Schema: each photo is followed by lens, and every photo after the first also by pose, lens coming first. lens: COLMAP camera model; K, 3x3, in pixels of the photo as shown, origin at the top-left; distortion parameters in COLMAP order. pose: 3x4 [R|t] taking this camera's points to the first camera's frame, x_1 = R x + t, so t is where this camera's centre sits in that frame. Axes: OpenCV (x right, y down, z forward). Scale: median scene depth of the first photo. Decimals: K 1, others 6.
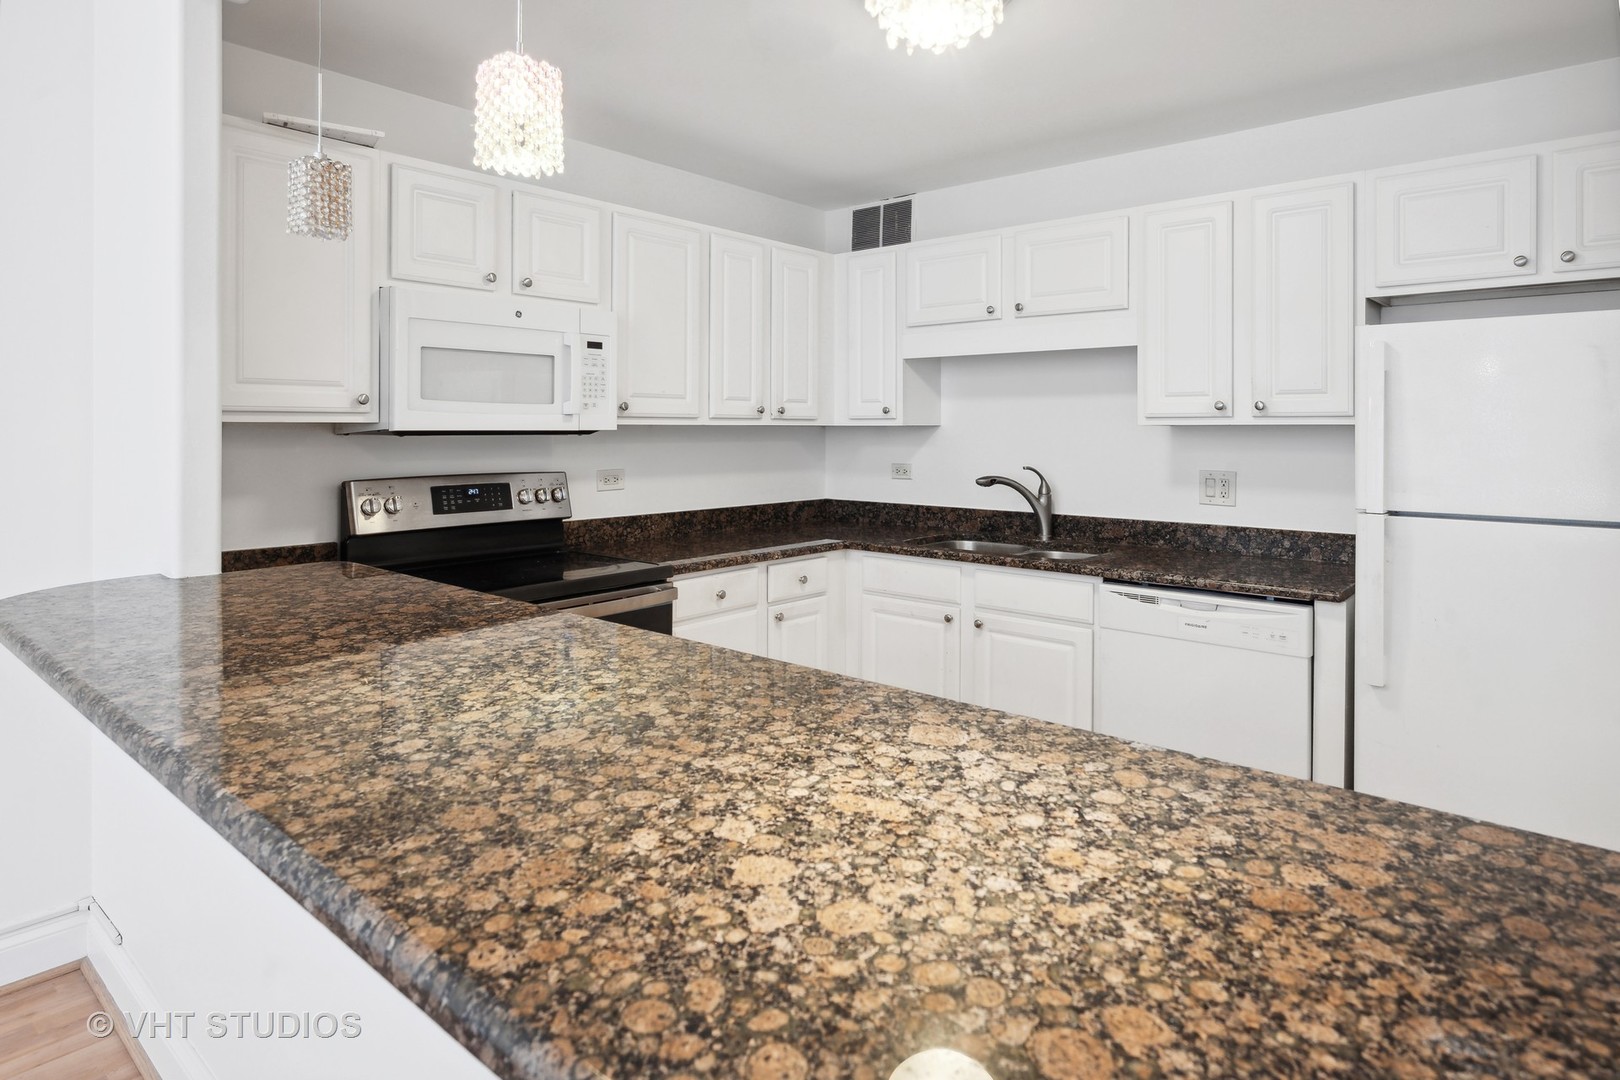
lens RADIAL K [[909.8, 0, 810.0], [0, 909.8, 540.0], [0, 0, 1]] dist [0.000886, 0.000056]
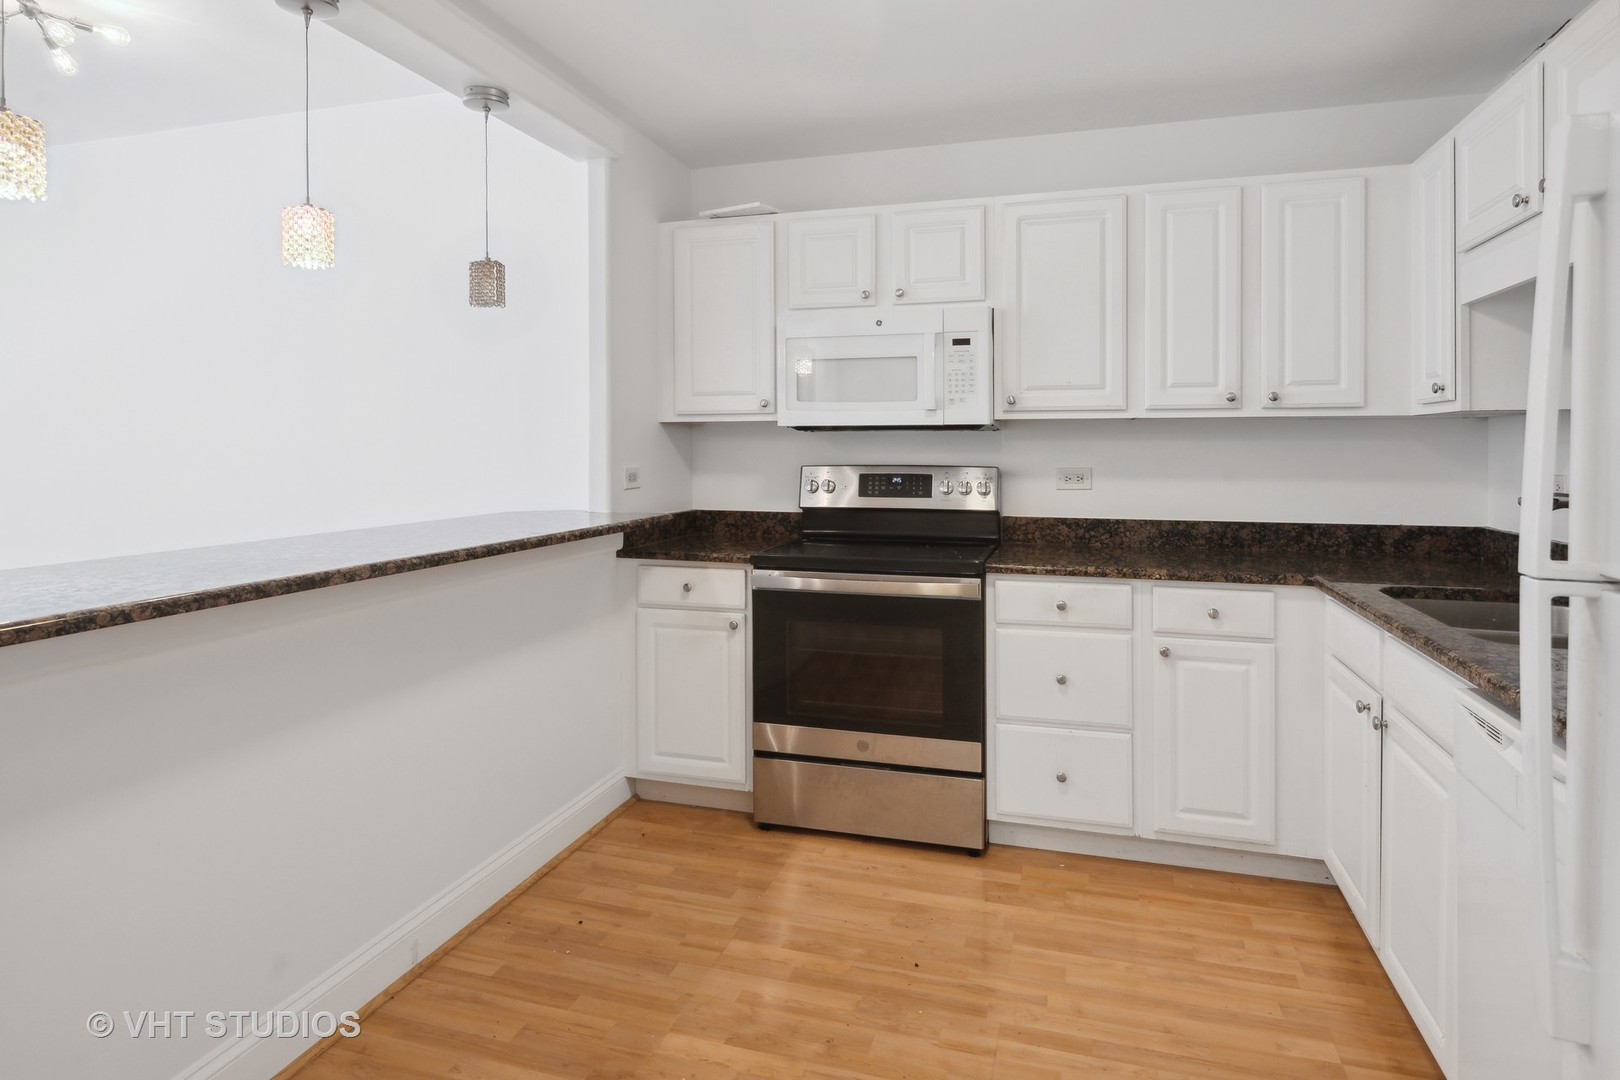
lens RADIAL K [[909.8, 0, 810.0], [0, 909.8, 540.0], [0, 0, 1]] dist [0.000886, 0.000056]
pose [[0.411704, 0.091470, -0.906715, 0.620985], [-0.110196, 0.992646, 0.050102, -0.022616], [0.904631, 0.079289, 0.418756, 0.410209]]
